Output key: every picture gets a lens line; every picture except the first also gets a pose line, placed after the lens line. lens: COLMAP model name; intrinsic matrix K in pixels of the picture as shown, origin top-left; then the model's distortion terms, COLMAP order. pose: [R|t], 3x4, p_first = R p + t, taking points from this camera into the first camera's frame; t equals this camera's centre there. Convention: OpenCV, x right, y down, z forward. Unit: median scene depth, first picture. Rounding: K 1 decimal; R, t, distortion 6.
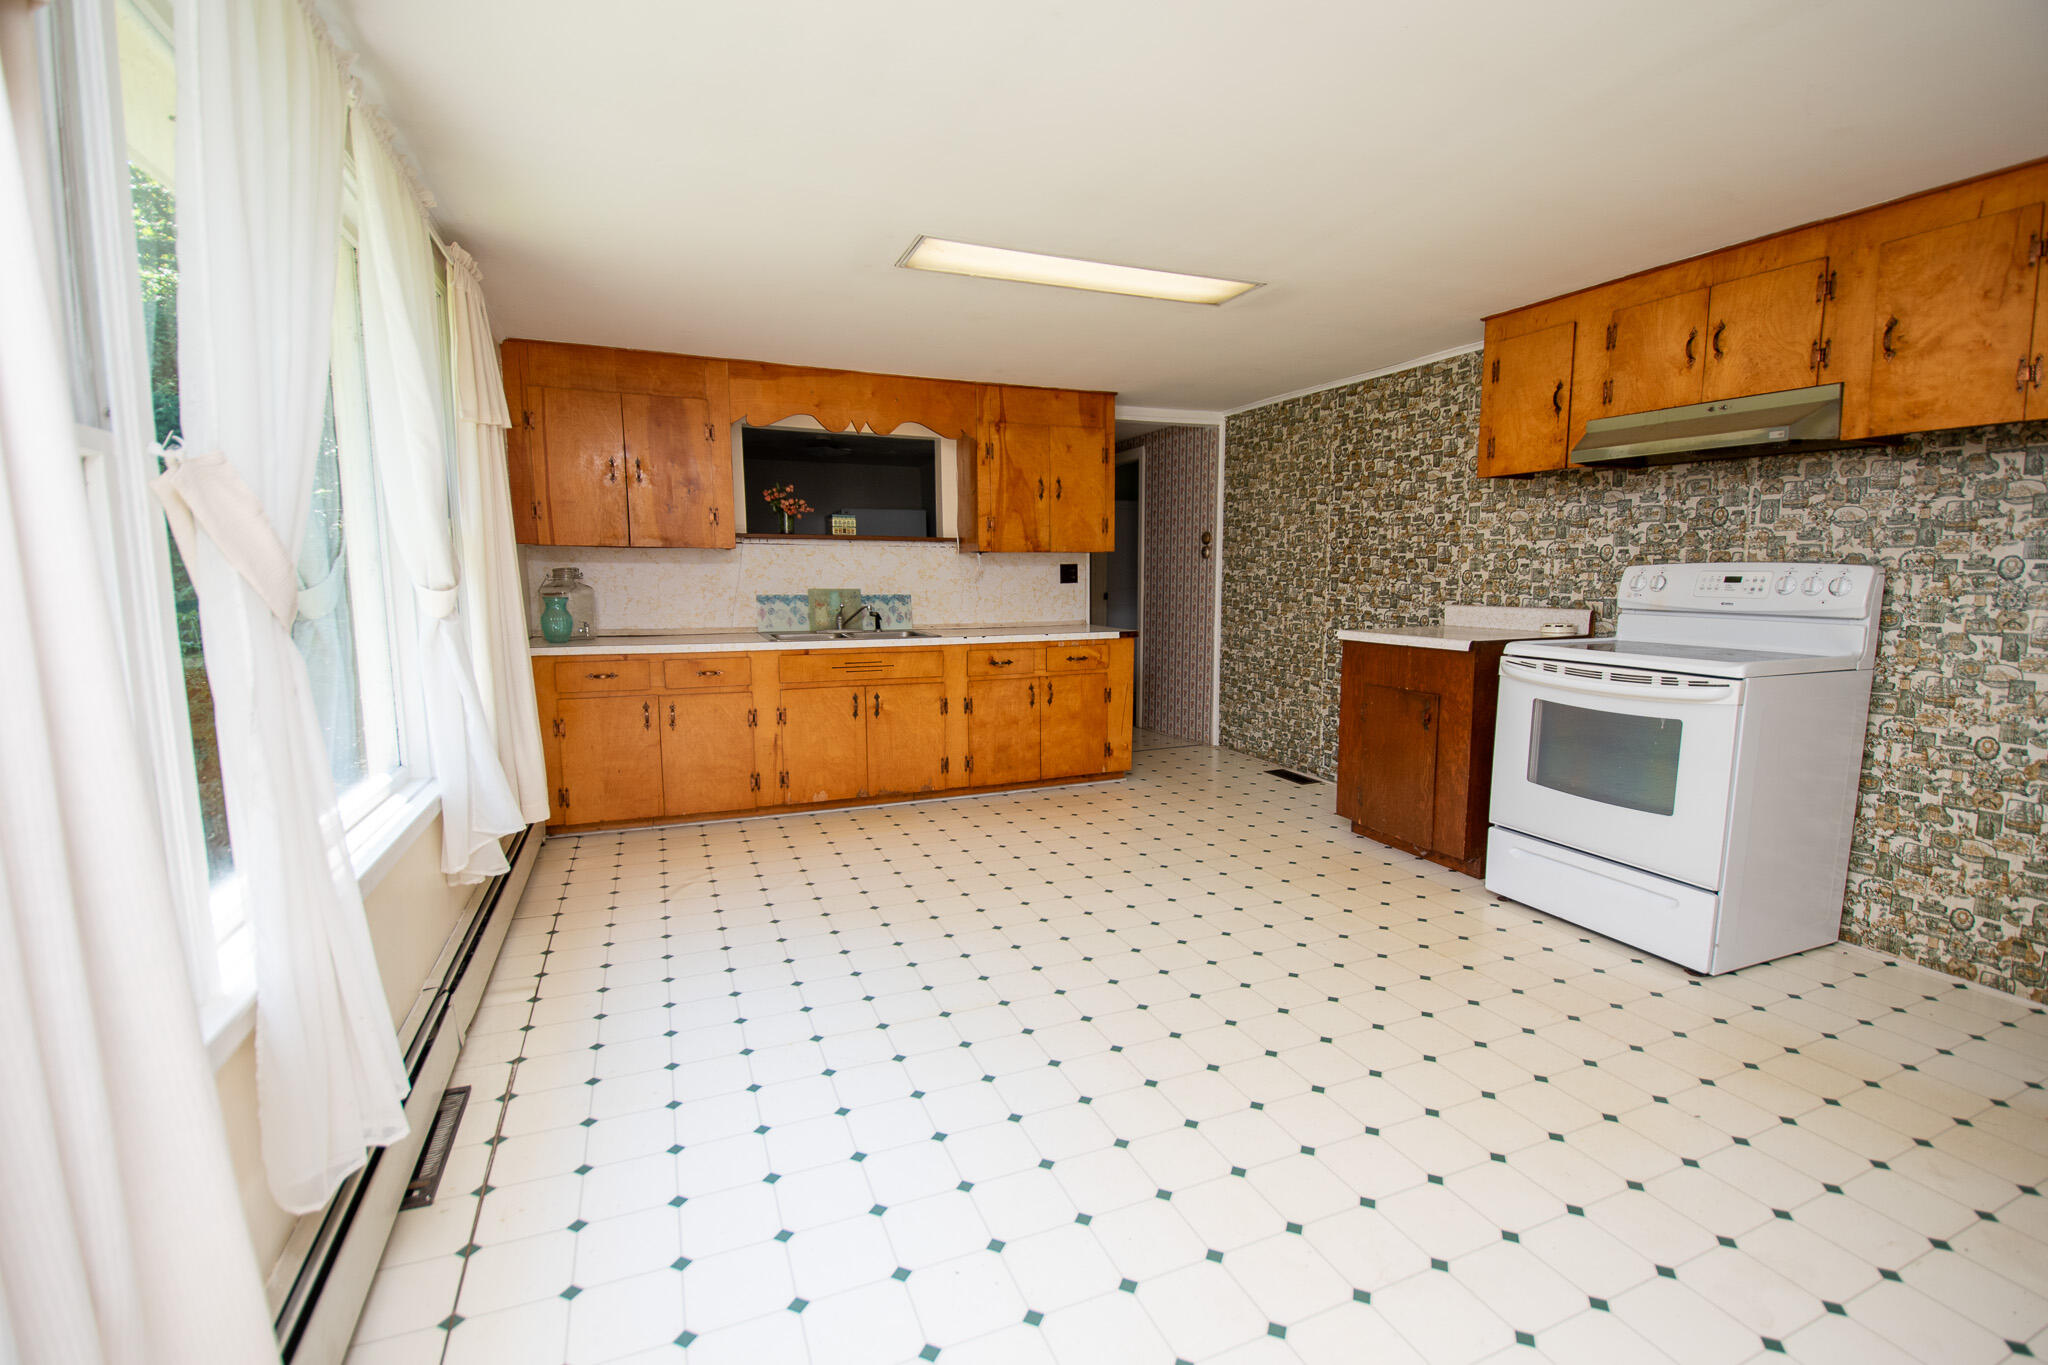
lens RADIAL K [[904.7, 0, 1001.7], [0, 904.7, 689.0], [0, 0, 1]] dist [0.013225, -0.005446]
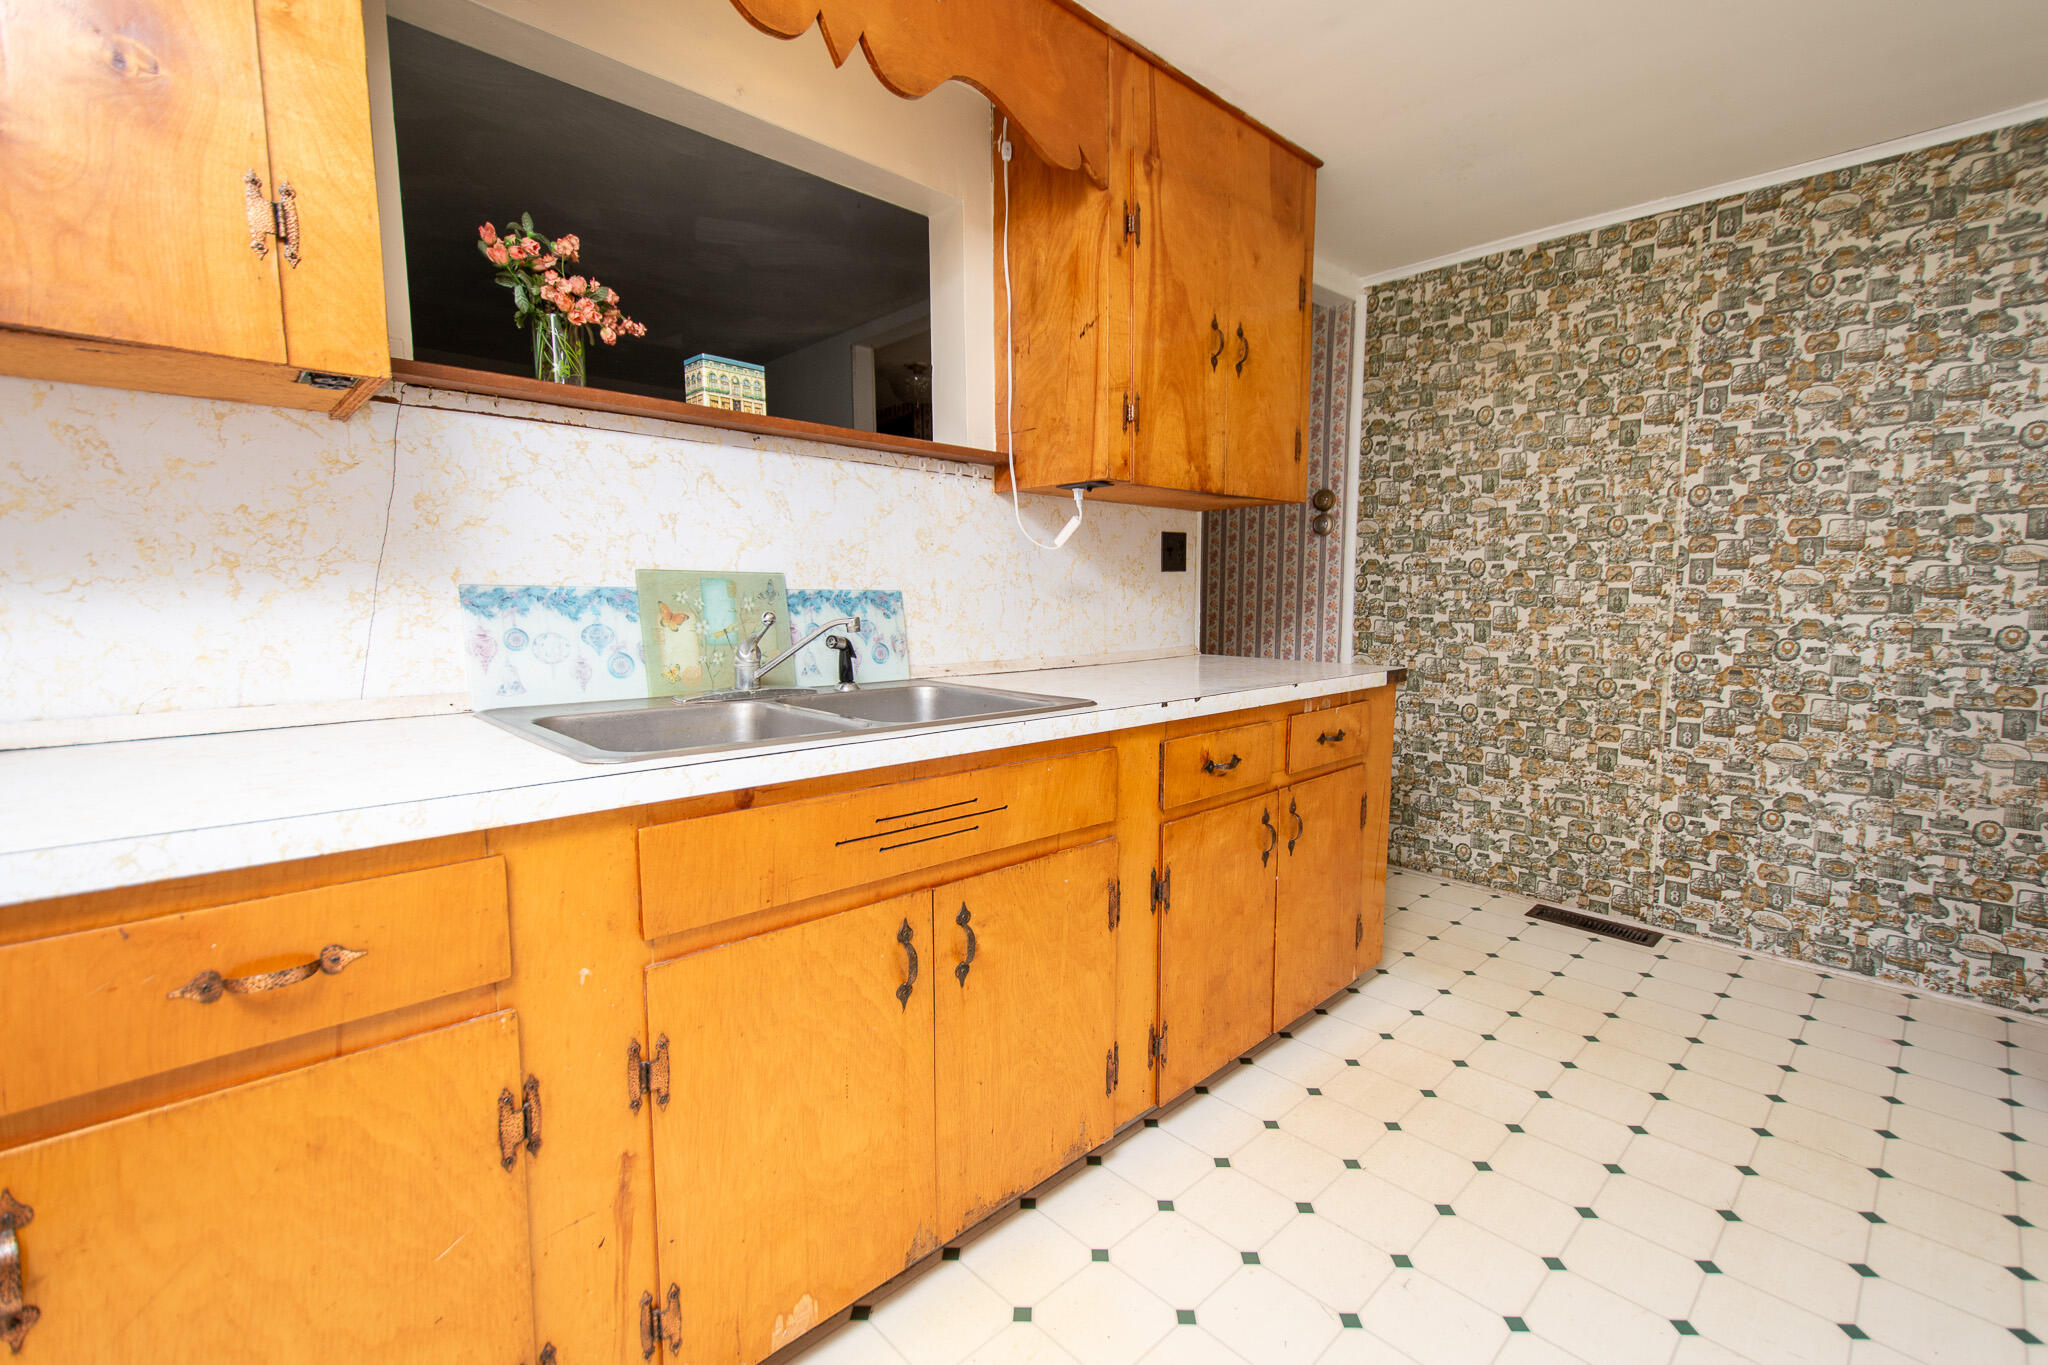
lens RADIAL K [[904.7, 0, 1026.4], [0, 904.7, 692.6], [0, 0, 1]] dist [0.013225, -0.005446]
pose [[0.928865, -0.037997, 0.368464, -0.205373], [0.044228, 0.998986, -0.008476, -0.056694], [-0.367768, 0.024169, 0.929603, 0.643614]]
